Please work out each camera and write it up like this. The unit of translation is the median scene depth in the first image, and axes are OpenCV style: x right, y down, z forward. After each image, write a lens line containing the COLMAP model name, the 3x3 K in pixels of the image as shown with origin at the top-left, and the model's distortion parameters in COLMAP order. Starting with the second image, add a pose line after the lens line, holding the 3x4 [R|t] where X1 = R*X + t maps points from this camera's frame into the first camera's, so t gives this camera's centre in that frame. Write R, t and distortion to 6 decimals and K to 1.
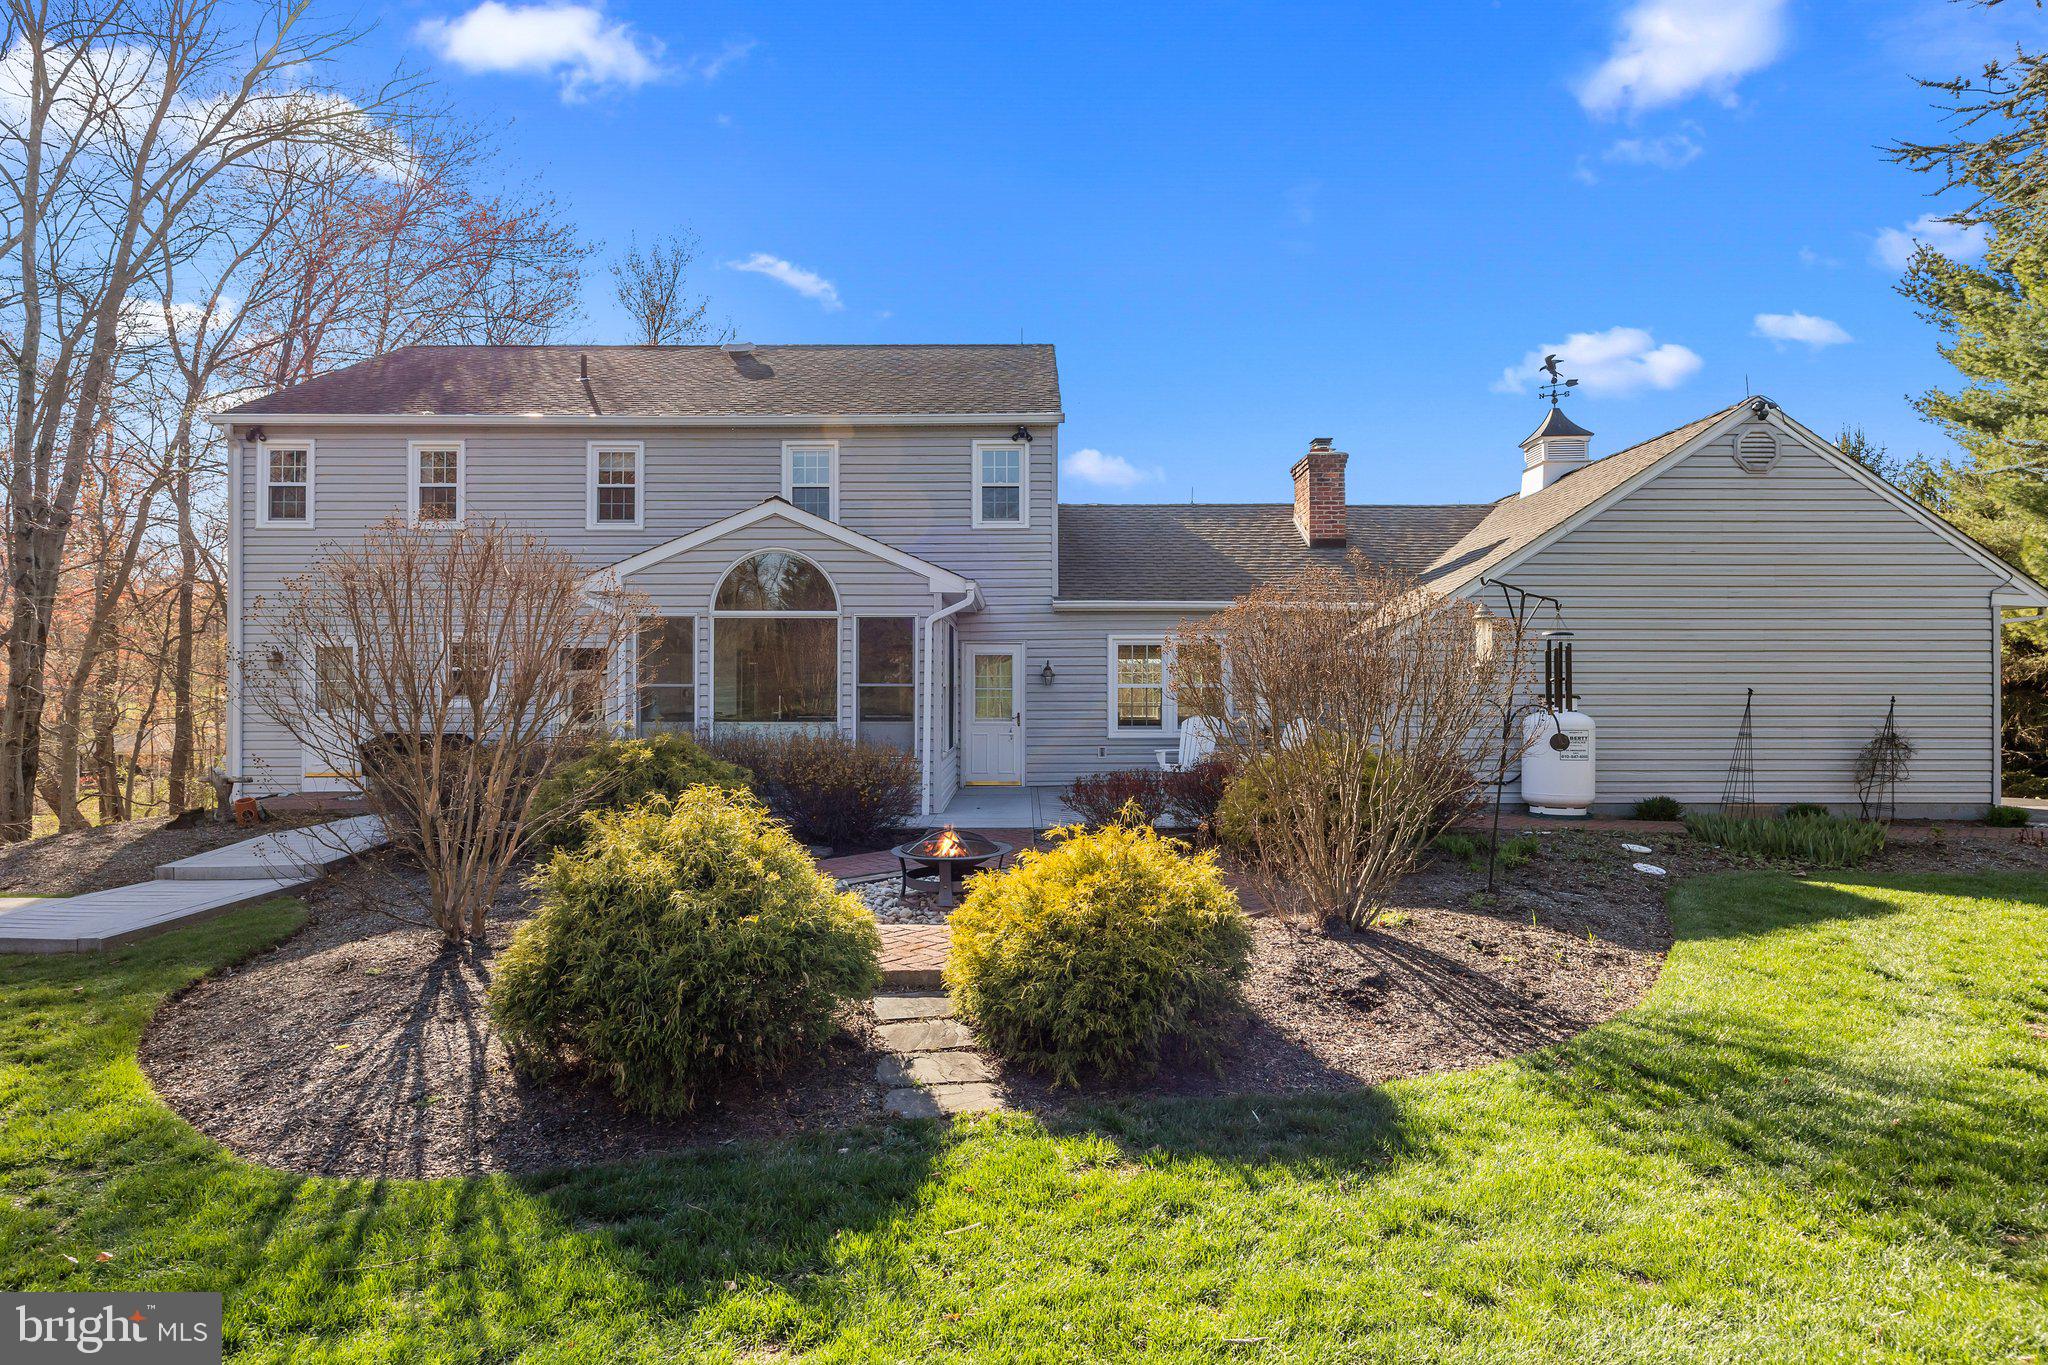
lens RADIAL K [[1147.0, 0, 1025.0], [0, 1147.0, 680.4], [0, 0, 1]] dist [-0.002172, -0.000471]
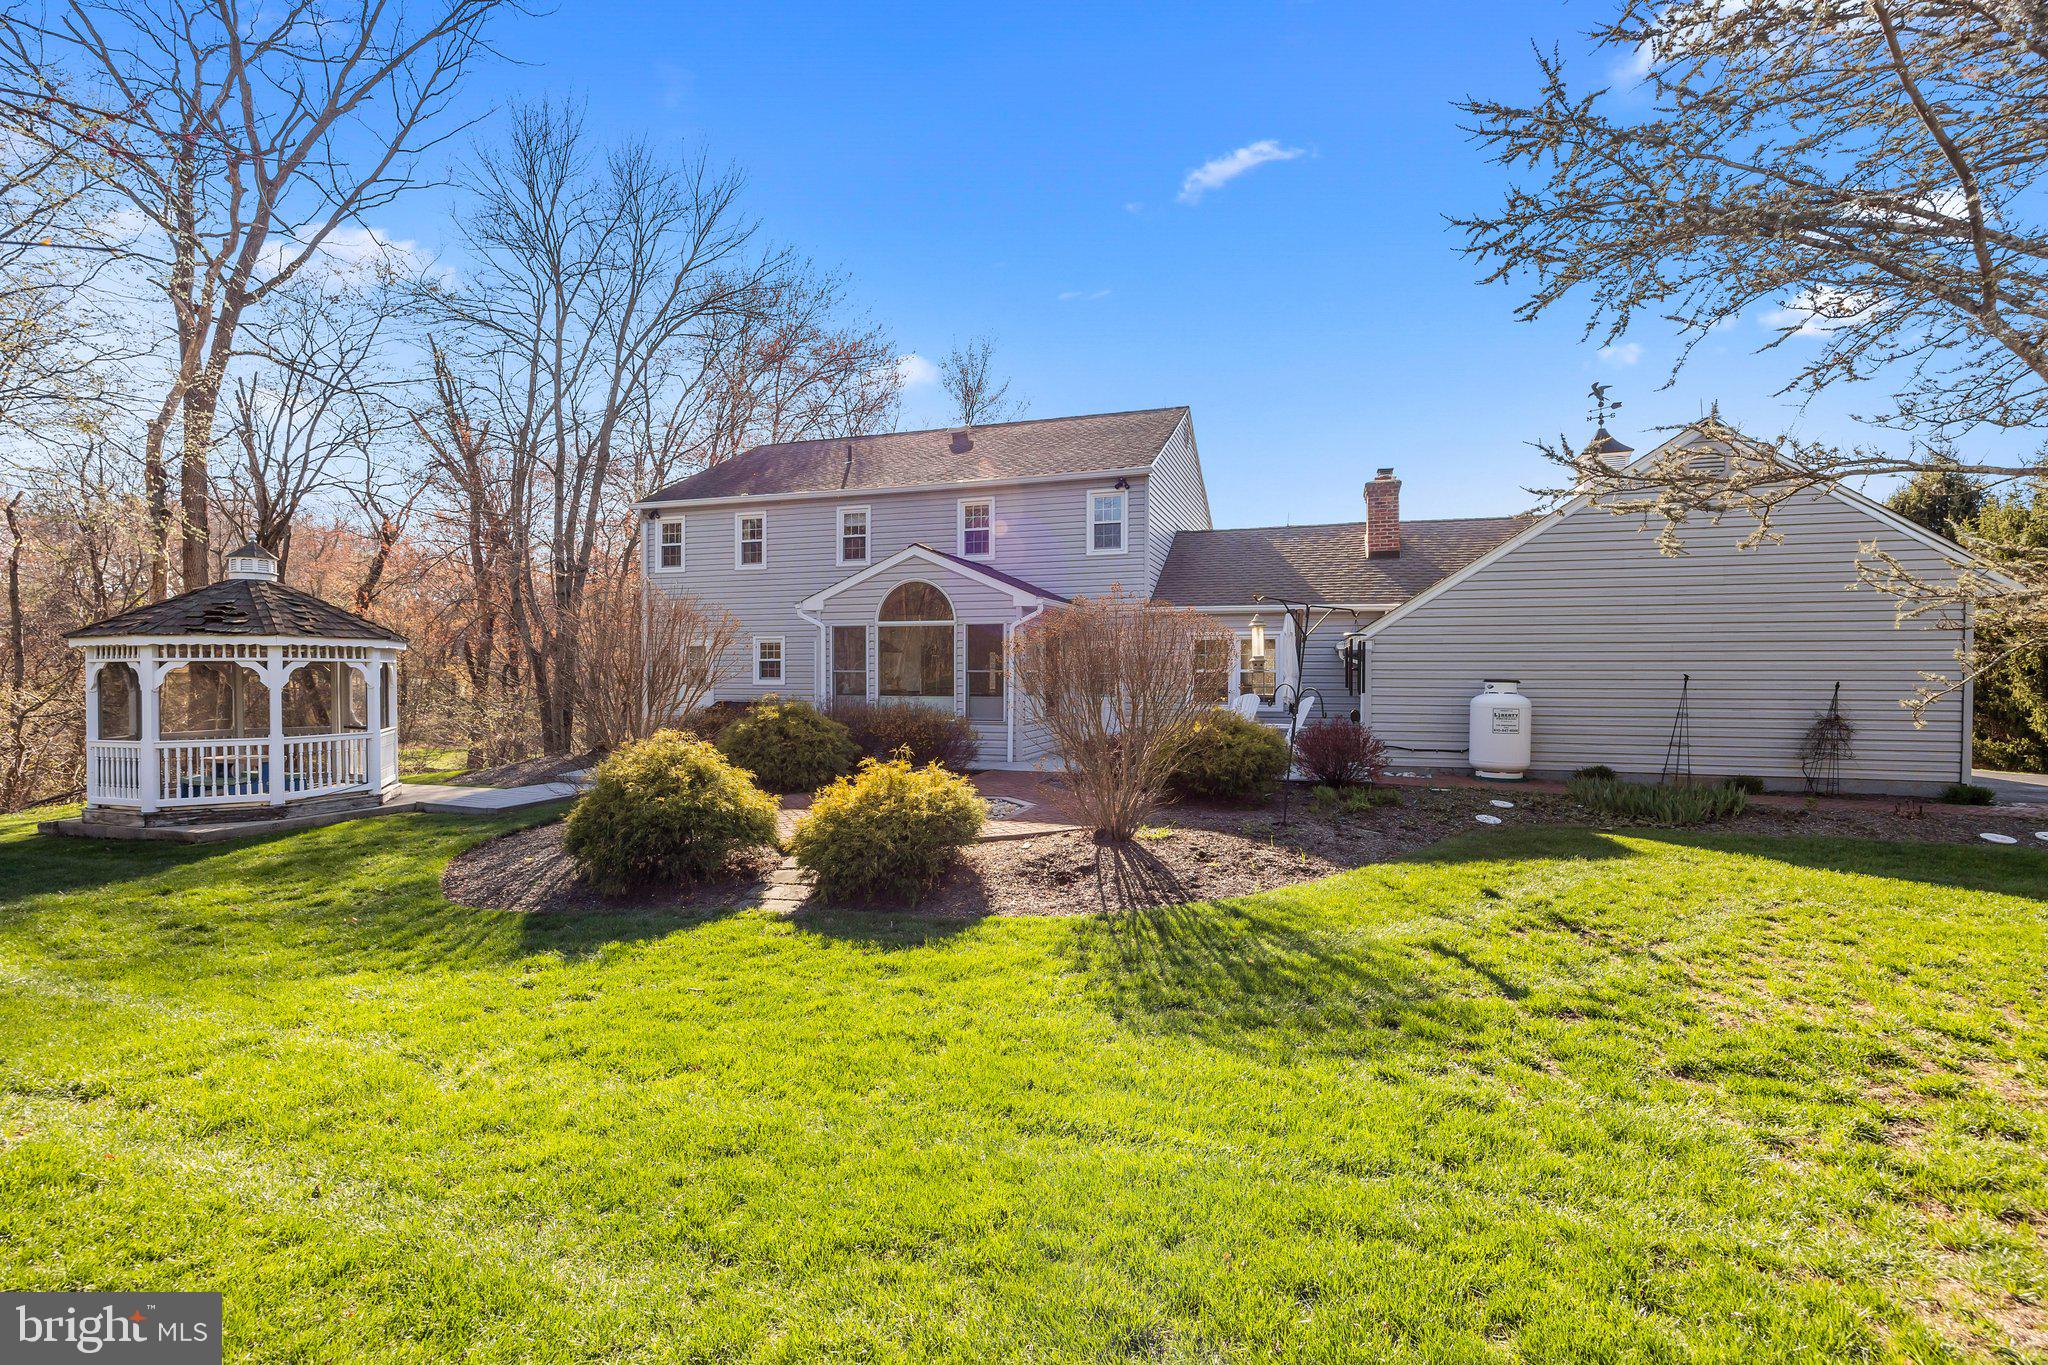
lens RADIAL K [[934.5, 0, 1022.8], [0, 934.5, 679.6], [0, 0, 1]] dist [-0.011214, -0.000218]
pose [[0.946922, 0.003643, -0.321443, 0.292940], [0.001984, 0.999851, 0.017177, -0.005106], [0.321458, -0.016903, 0.946773, -0.094788]]
